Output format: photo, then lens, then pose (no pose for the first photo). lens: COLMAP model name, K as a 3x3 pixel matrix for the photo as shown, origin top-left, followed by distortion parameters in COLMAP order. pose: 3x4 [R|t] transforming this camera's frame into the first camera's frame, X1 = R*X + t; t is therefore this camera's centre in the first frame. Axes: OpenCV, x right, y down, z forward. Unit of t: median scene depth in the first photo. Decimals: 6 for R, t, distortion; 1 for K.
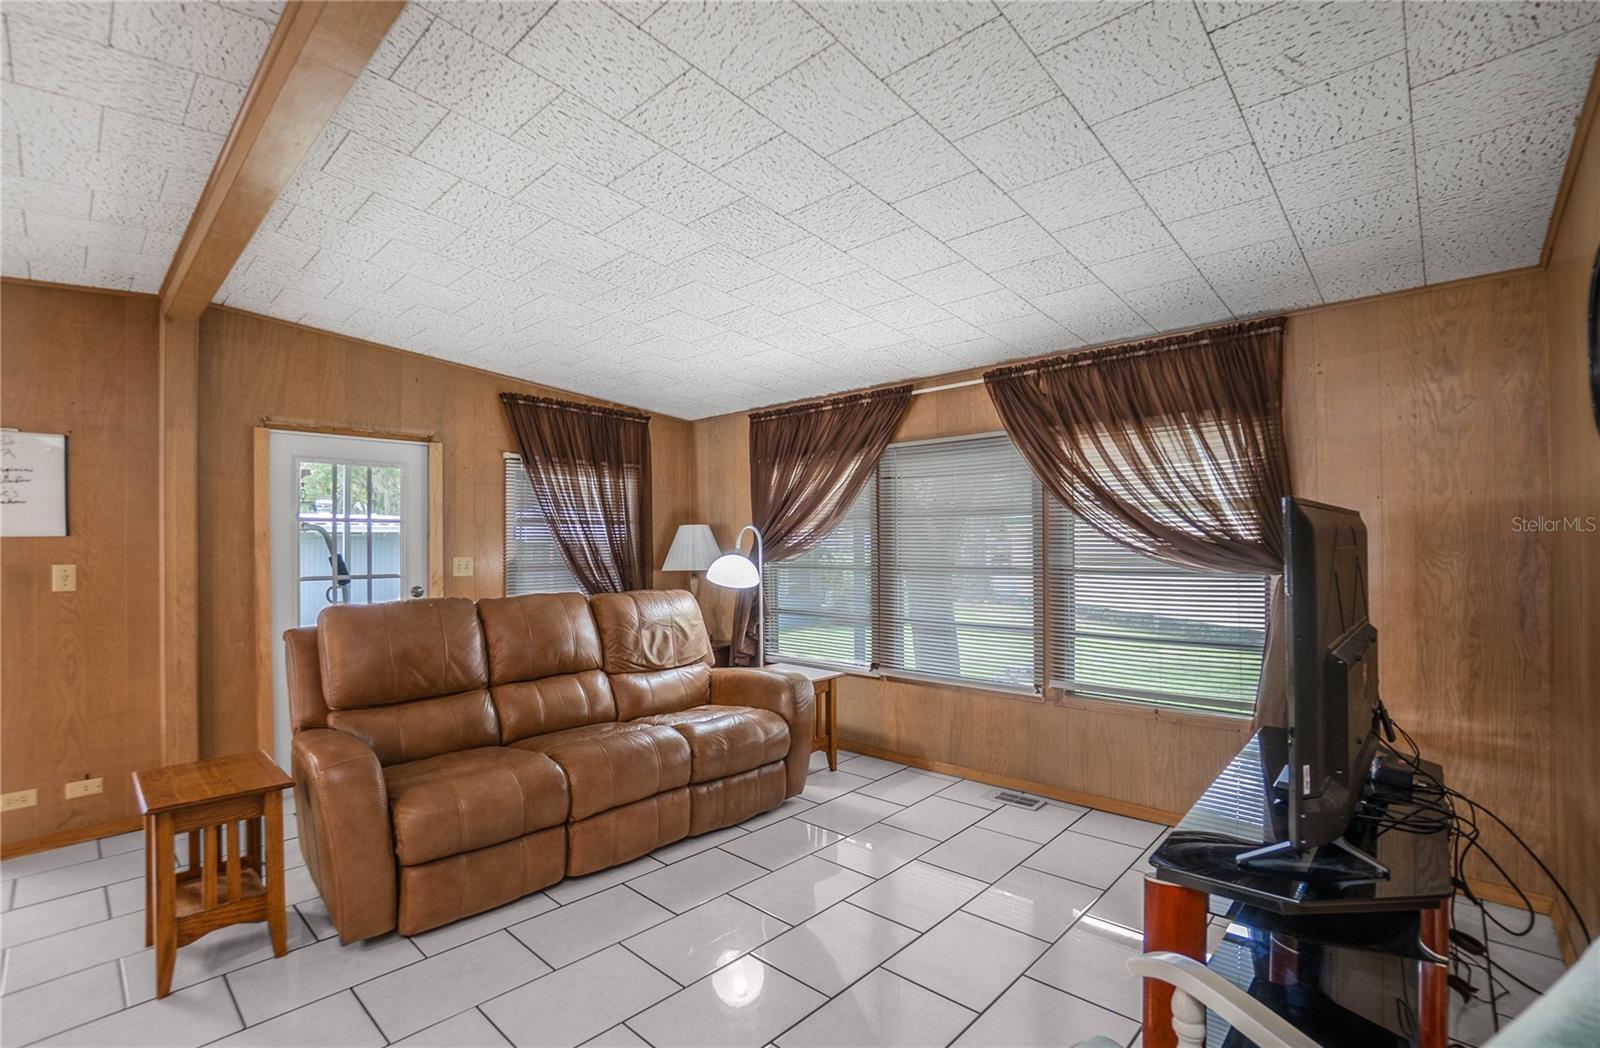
lens RADIAL K [[736.0, 0, 799.0], [0, 736.0, 537.7], [0, 0, 1]] dist [-0.013196, 0.001107]
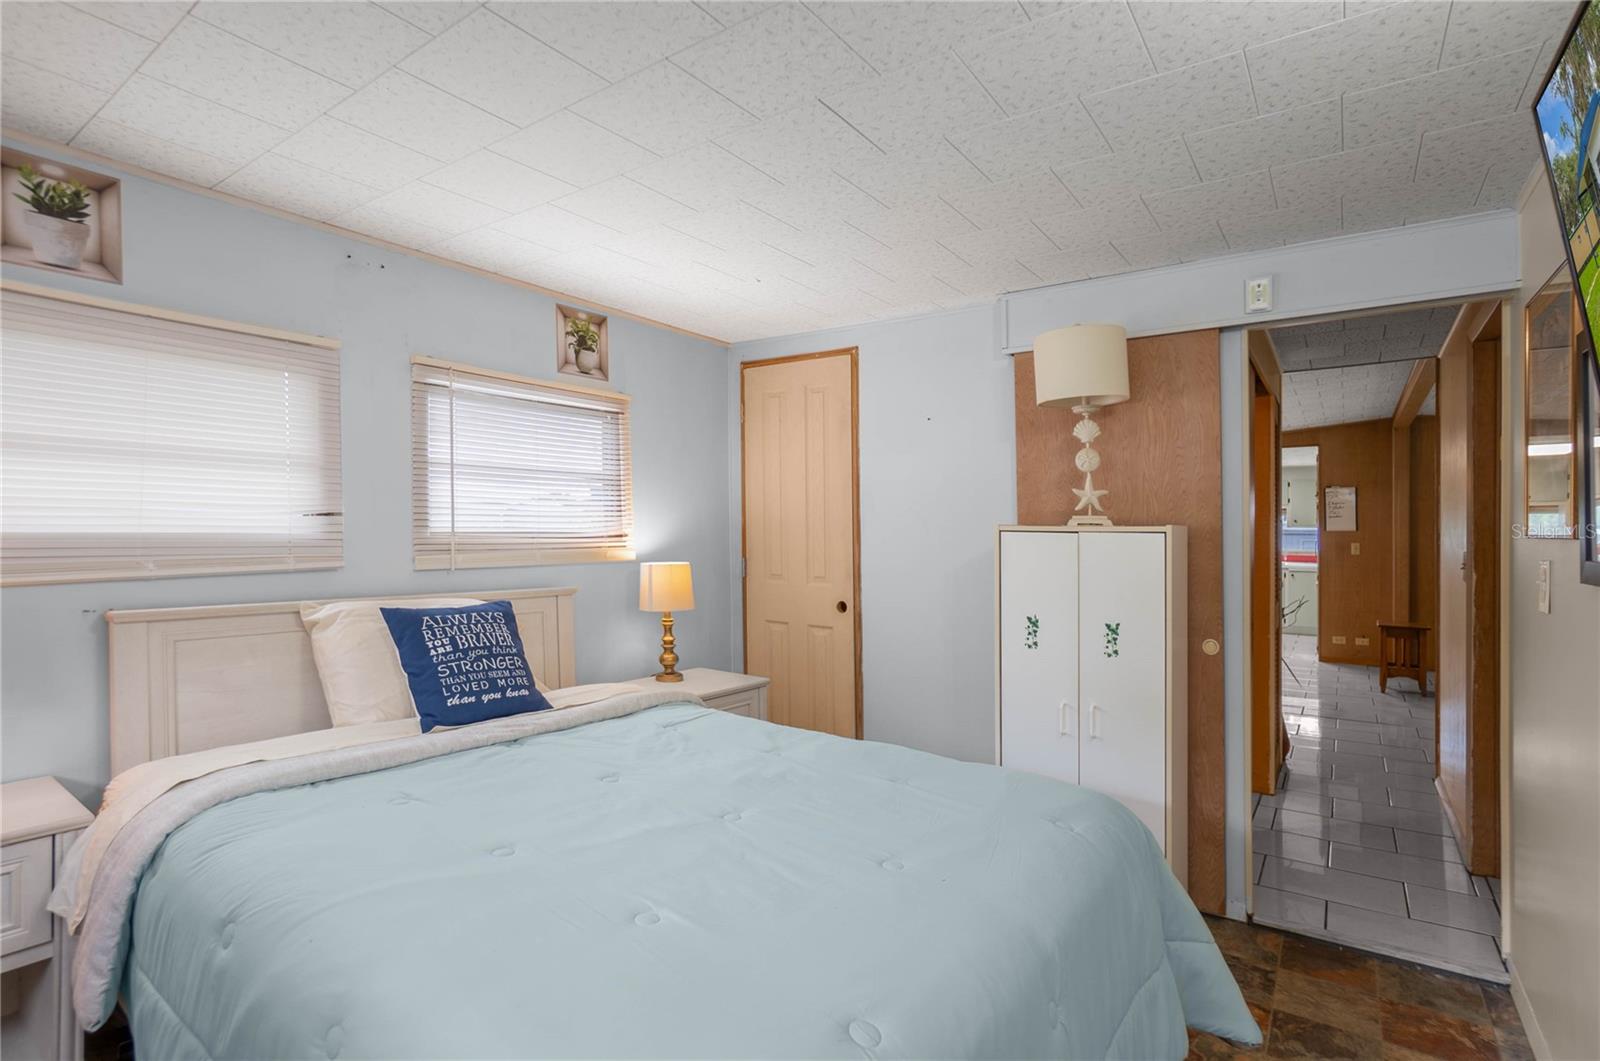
lens RADIAL K [[778.6, 0, 808.5], [0, 778.6, 499.4], [0, 0, 1]] dist [-0.034194, 0.004405]
pose [[0.136926, -0.022346, -0.990329, 1.138687], [-0.012163, 0.999632, -0.024238, -0.020901], [0.990507, 0.015364, 0.136604, -1.033724]]
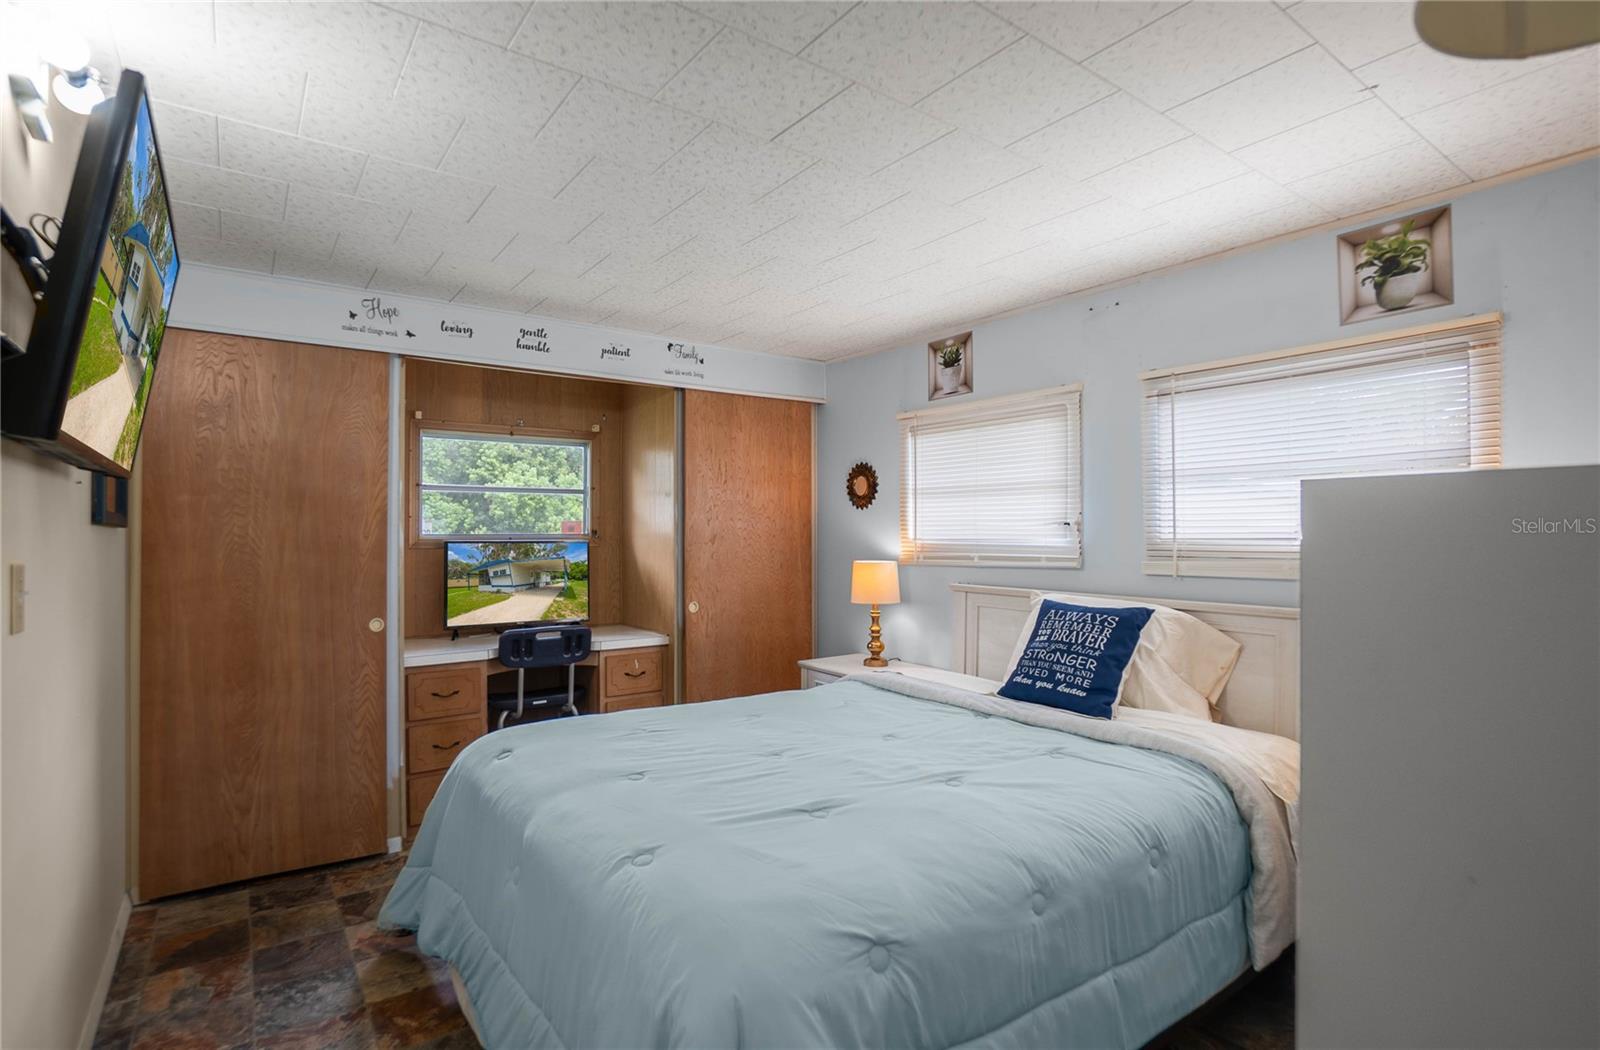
lens RADIAL K [[747.4, 0, 803.1], [0, 747.4, 528.9], [0, 0, 1]] dist [-0.003740, -0.000203]
pose [[-0.988796, 0.011673, 0.148818, -0.884581], [0.010615, 0.999912, -0.007906, 0.018022], [-0.148898, -0.006238, -0.988833, 0.929895]]
